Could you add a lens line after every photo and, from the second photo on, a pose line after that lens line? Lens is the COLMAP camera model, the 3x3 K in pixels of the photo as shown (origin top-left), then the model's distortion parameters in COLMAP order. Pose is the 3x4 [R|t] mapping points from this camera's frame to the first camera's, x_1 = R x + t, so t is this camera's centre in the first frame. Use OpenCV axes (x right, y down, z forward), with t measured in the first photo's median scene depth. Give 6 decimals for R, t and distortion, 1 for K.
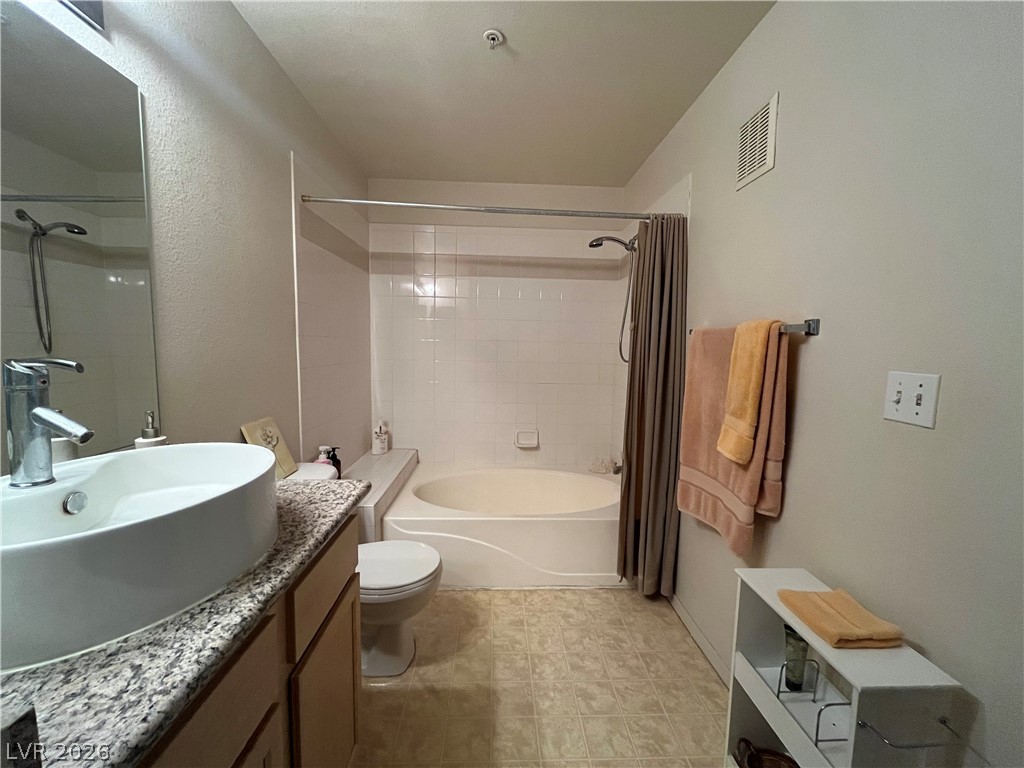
lens RADIAL K [[418.9, 0, 511.2], [0, 418.9, 382.5], [0, 0, 1]] dist [-0.003721, -0.000416]
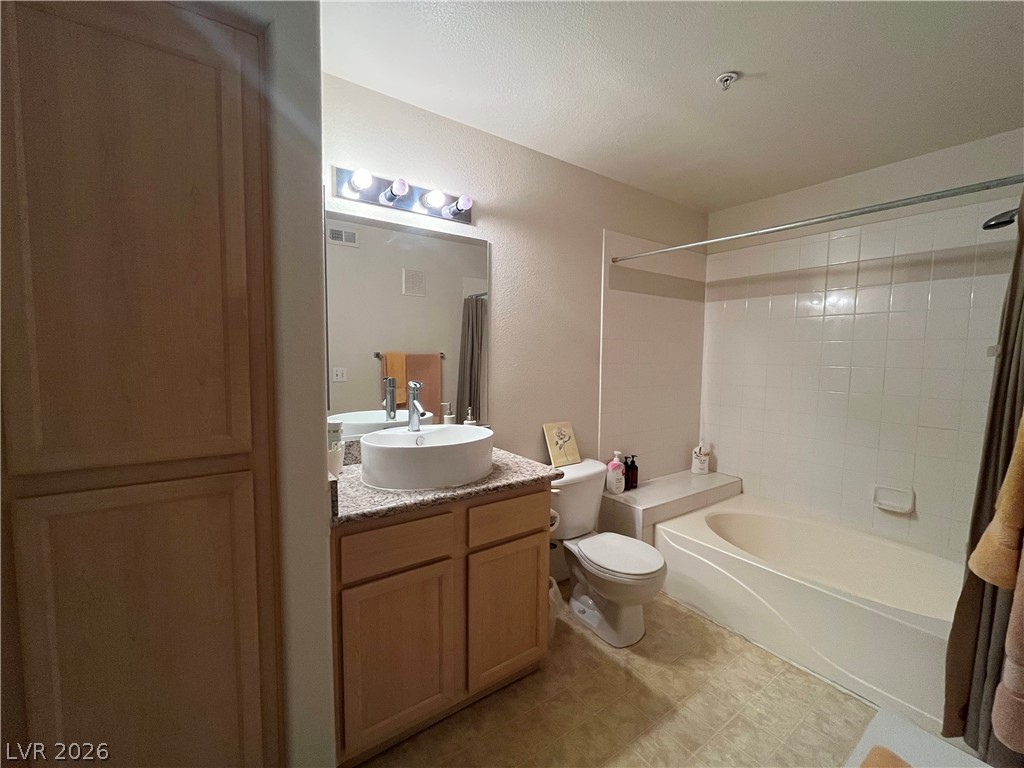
lens RADIAL K [[418.9, 0, 511.2], [0, 418.9, 382.5], [0, 0, 1]] dist [-0.003721, -0.000416]
pose [[0.542470, 0.041235, -0.839062, 0.500504], [-0.075822, 0.997121, -0.000017, -0.035212], [0.836646, 0.063628, 0.544035, 0.040795]]
